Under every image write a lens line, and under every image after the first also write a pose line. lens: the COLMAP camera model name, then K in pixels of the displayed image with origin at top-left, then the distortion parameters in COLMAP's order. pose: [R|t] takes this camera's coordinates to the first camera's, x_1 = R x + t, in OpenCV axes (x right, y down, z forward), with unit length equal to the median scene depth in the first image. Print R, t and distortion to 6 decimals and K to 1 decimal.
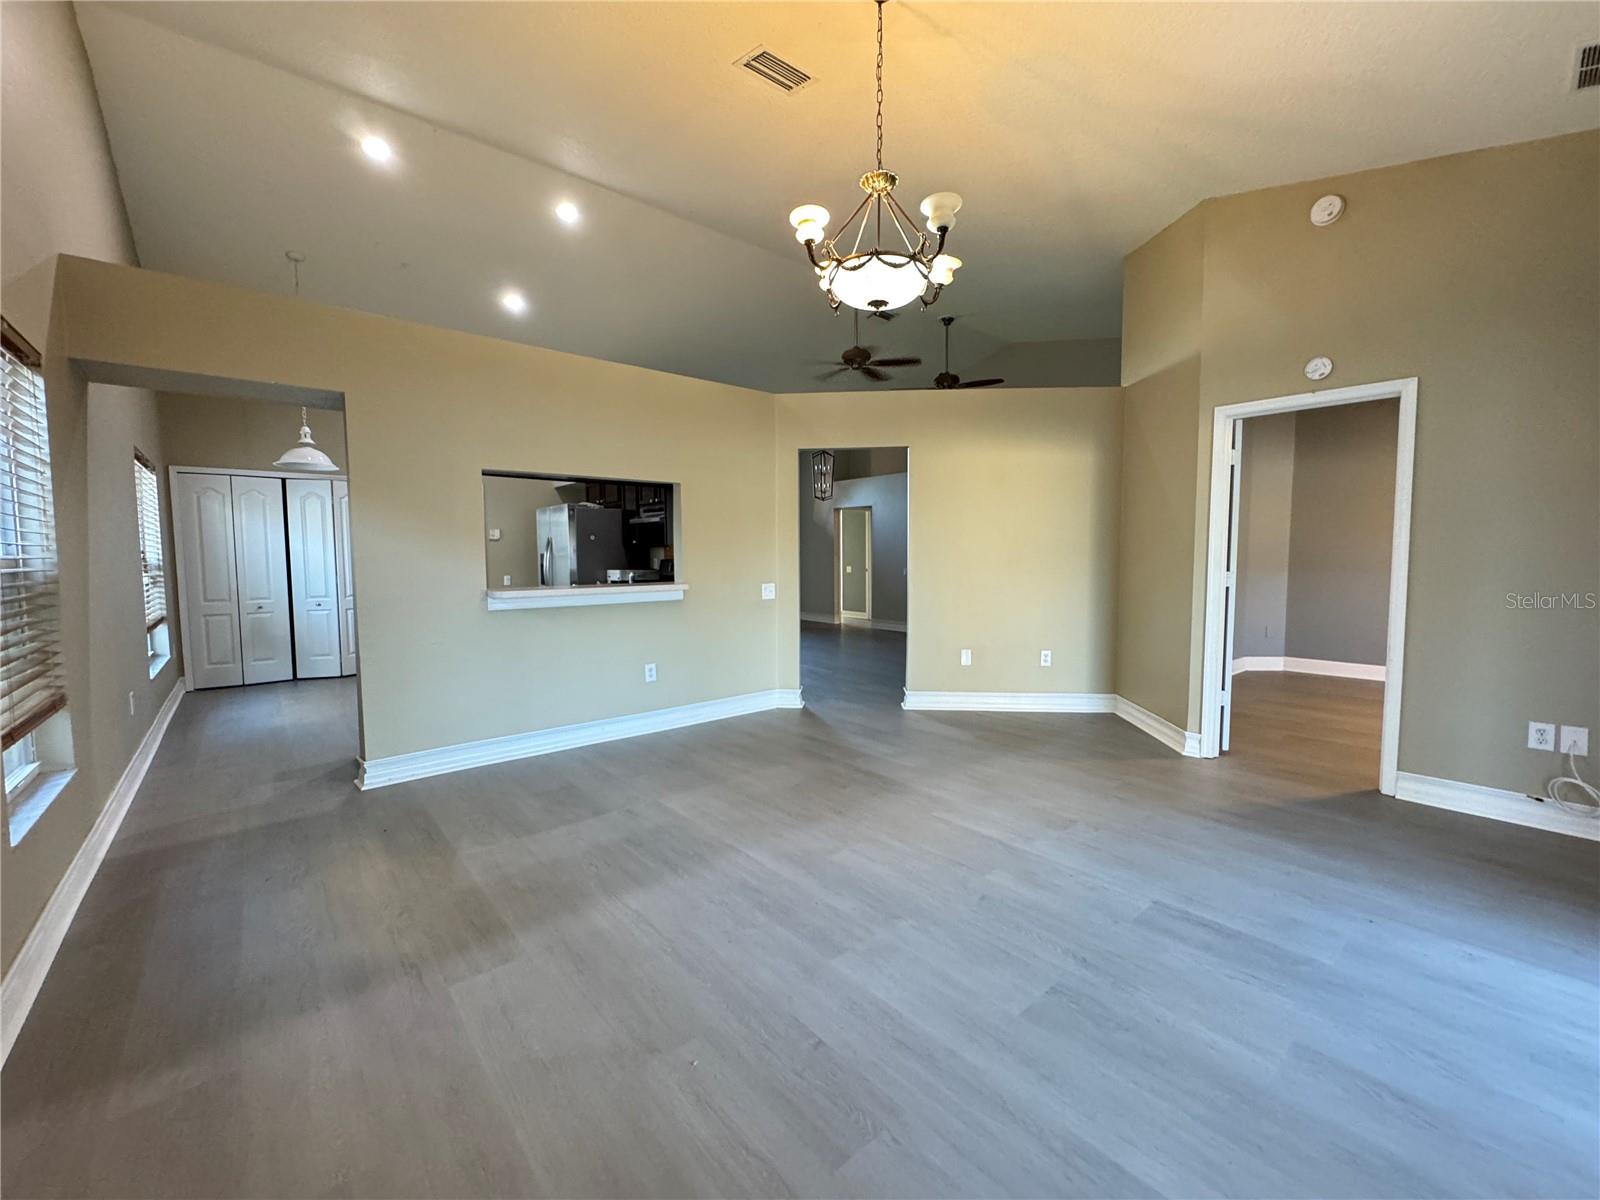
lens RADIAL K [[648.4, 0, 802.3], [0, 648.4, 598.4], [0, 0, 1]] dist [-0.000399, -0.000061]
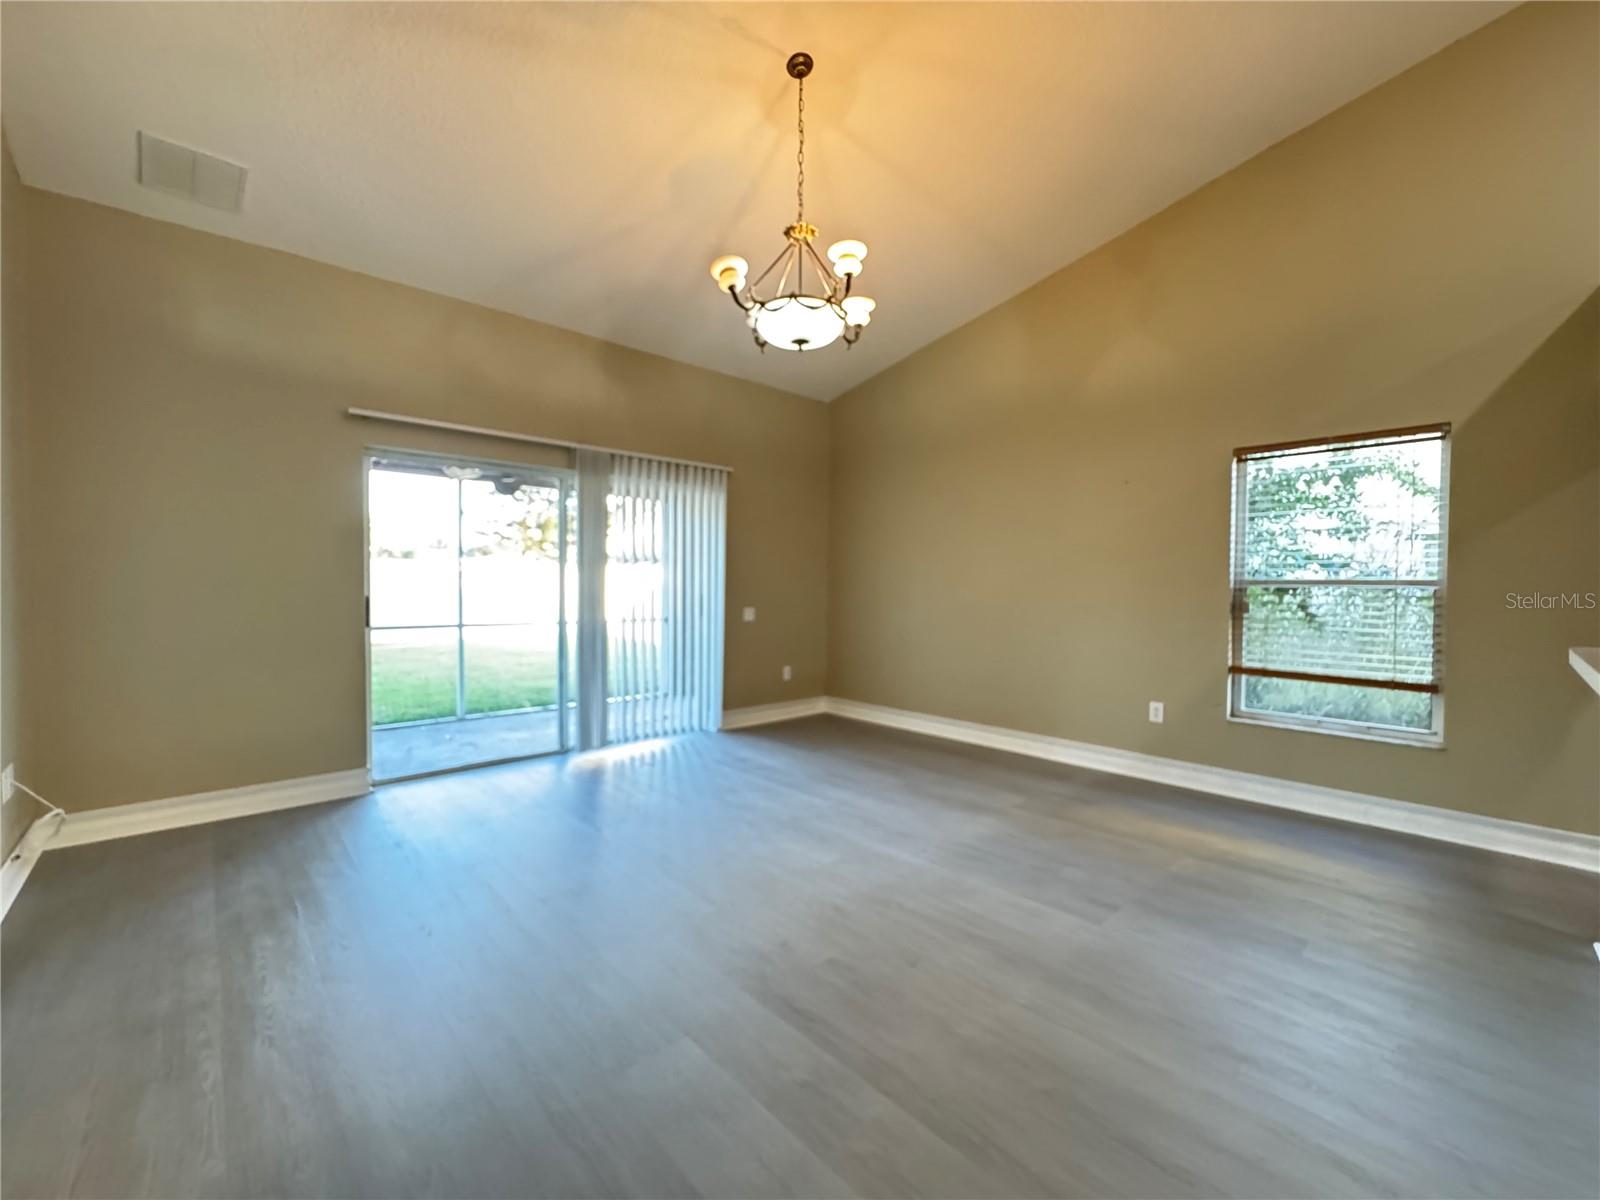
lens RADIAL K [[647.9, 0, 799.9], [0, 647.9, 606.8], [0, 0, 1]] dist [-0.001255, -0.000091]
pose [[-0.999203, -0.000146, -0.039927, 0.106981], [-0.004166, 0.994914, 0.100638, -0.082784], [0.039709, 0.100724, -0.994122, 1.403573]]
